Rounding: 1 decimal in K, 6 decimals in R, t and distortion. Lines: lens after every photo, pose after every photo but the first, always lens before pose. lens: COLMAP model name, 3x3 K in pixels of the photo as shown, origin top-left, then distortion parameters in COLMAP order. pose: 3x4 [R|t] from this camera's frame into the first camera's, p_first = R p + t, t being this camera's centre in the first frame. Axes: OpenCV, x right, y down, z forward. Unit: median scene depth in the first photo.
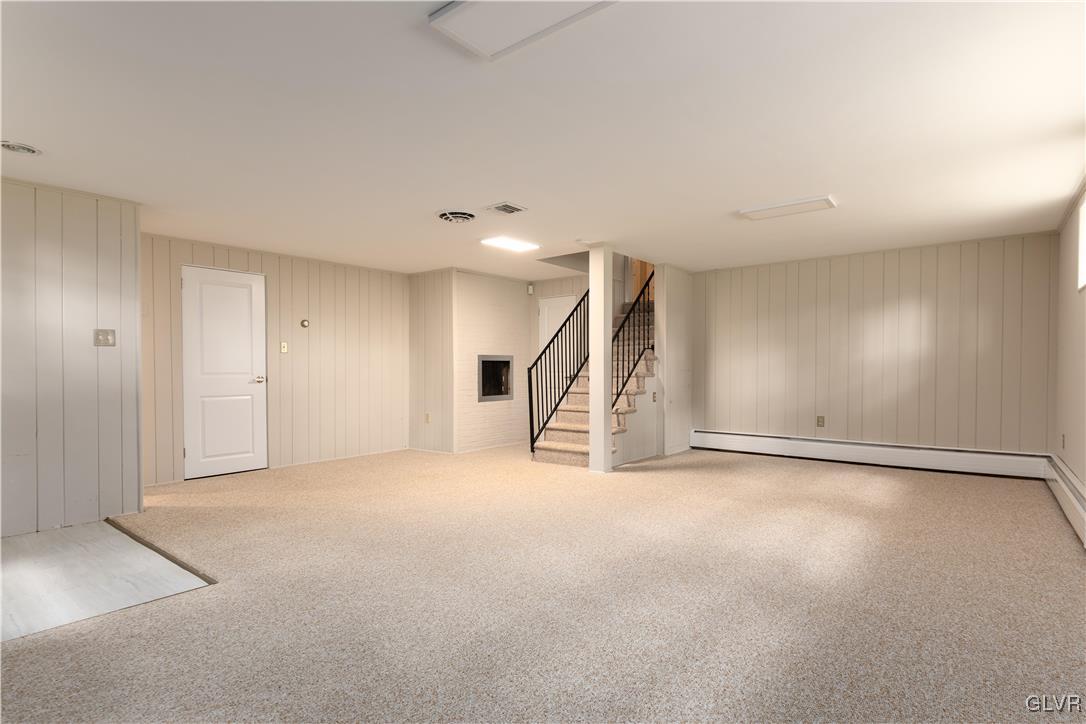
lens RADIAL K [[539.3, 0, 542.0], [0, 539.3, 366.0], [0, 0, 1]] dist [0.001980, 0.001046]
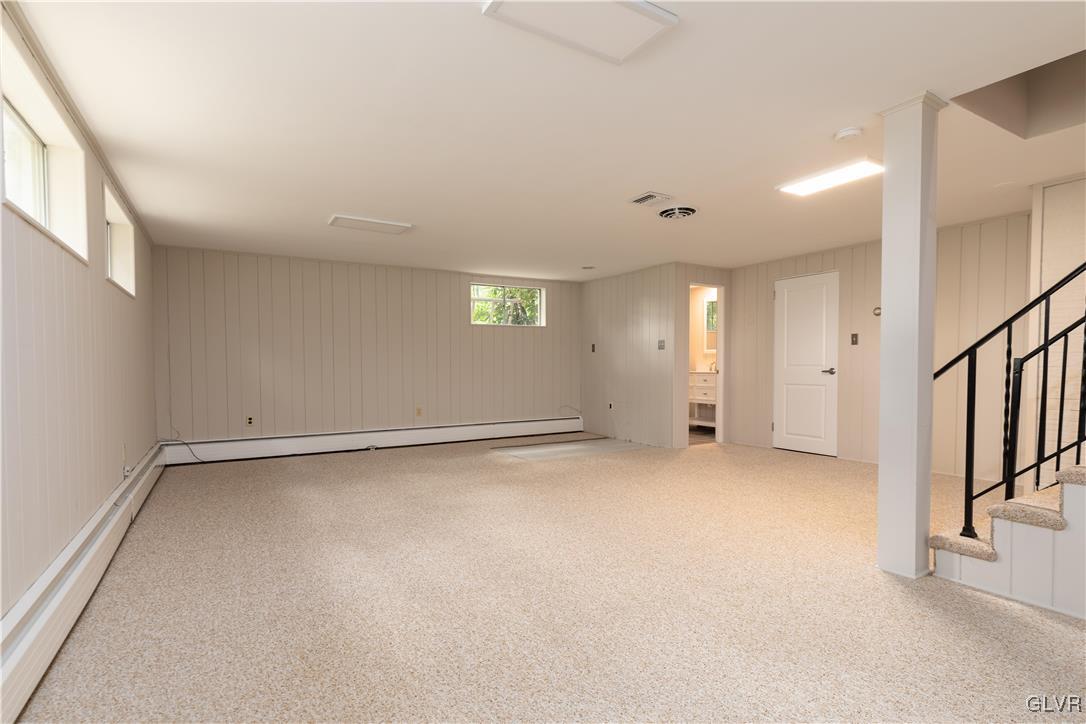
lens RADIAL K [[539.3, 0, 542.7], [0, 539.3, 363.3], [0, 0, 1]] dist [0.001980, 0.001046]
pose [[-0.342367, 0.005884, -0.939548, 0.913269], [0.011587, 0.999931, 0.002039, 0.000787], [0.939495, -0.010188, -0.342411, 1.146151]]
